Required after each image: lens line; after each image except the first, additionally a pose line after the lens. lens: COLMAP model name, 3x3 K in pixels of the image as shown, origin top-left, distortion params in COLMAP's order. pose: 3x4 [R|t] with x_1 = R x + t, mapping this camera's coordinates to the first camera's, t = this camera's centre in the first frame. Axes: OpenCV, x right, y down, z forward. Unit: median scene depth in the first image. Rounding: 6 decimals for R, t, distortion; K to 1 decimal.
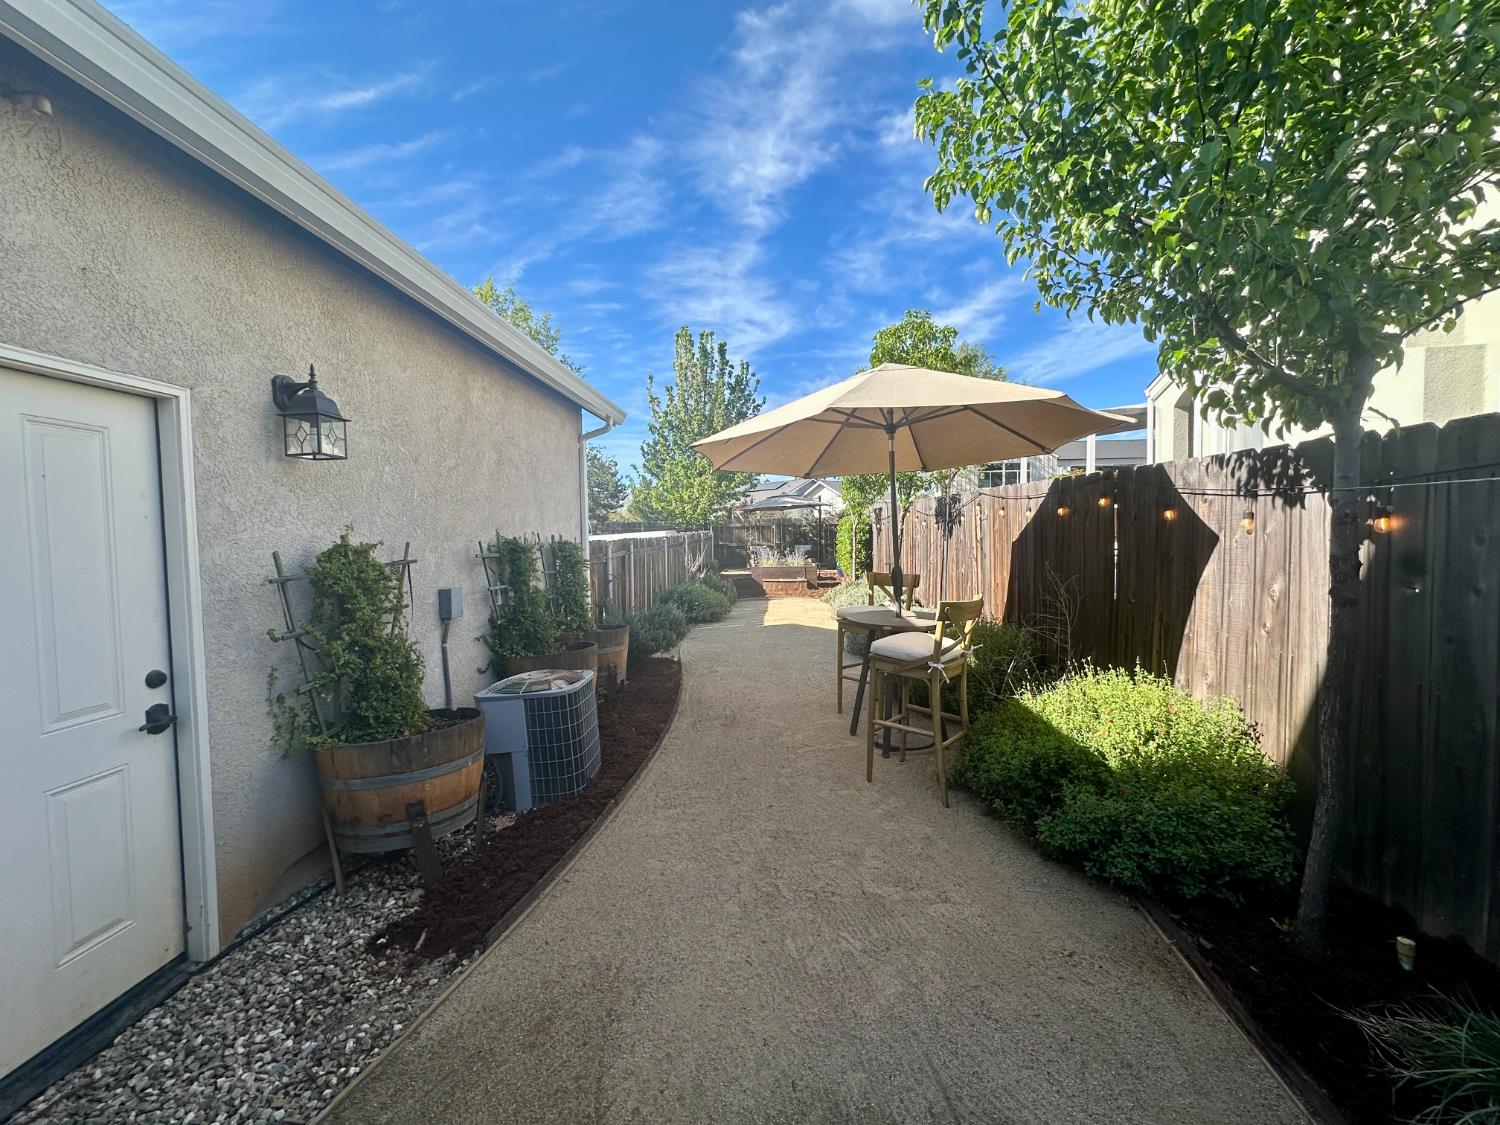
lens RADIAL K [[600.7, 0, 751.5], [0, 600.7, 556.2], [0, 0, 1]] dist [-0.000388, 0.000164]
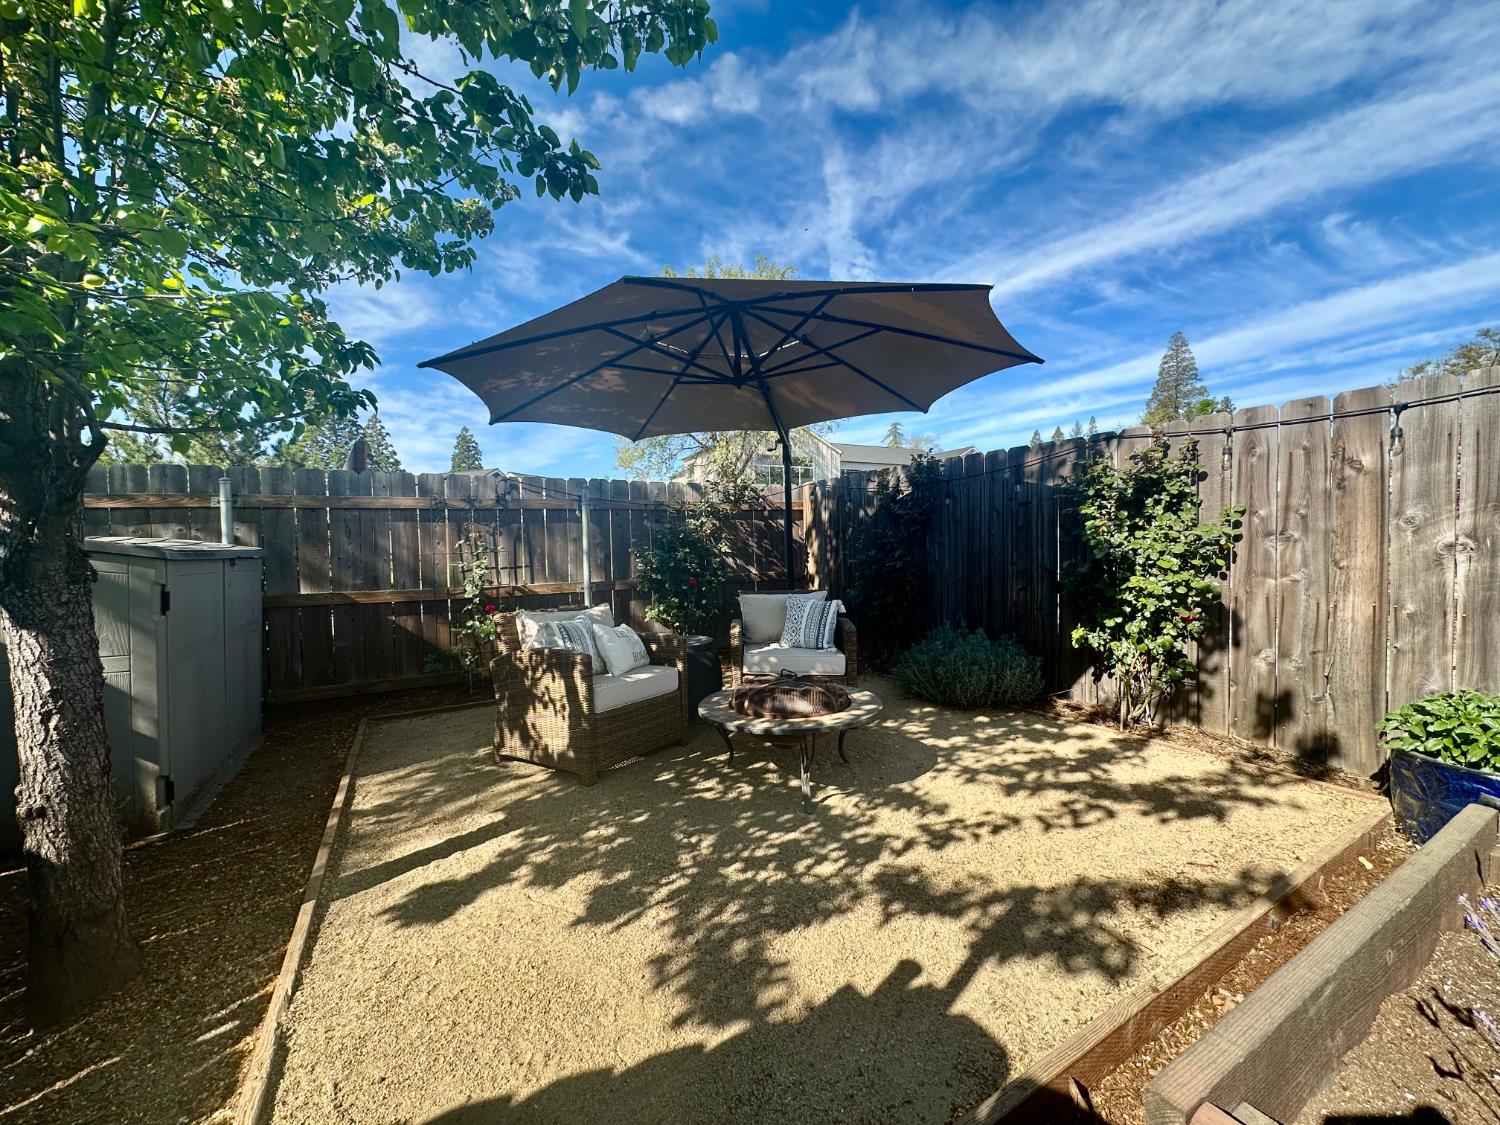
lens RADIAL K [[600.7, 0, 748.6], [0, 600.7, 565.4], [0, 0, 1]] dist [-0.000388, 0.000164]
pose [[0.853159, -0.019667, 0.521280, -0.039276], [0.027394, 0.999599, -0.007123, -0.032328], [-0.520931, 0.020357, 0.853356, 0.981240]]
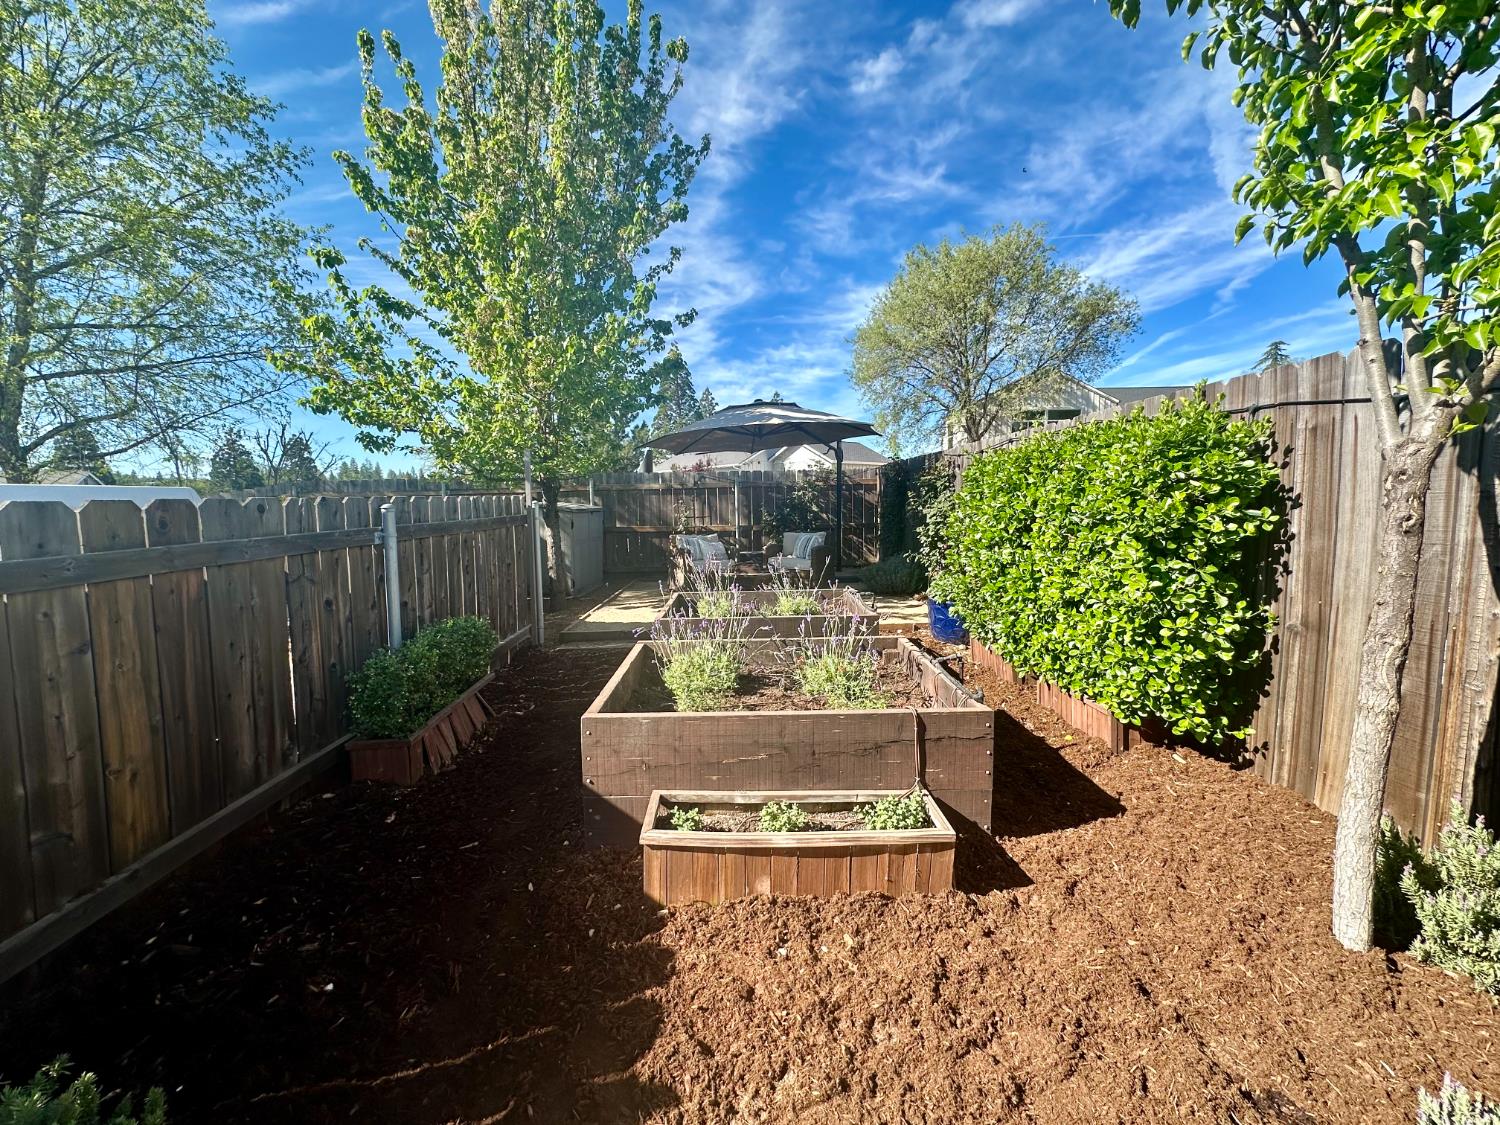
lens RADIAL K [[600.7, 0, 748.9], [0, 600.7, 557.1], [0, 0, 1]] dist [-0.000388, 0.000164]
pose [[0.998518, -0.003676, 0.054303, 0.029762], [0.000923, 0.998717, 0.050637, -0.026982], [-0.054419, -0.050512, 0.997240, 0.694138]]
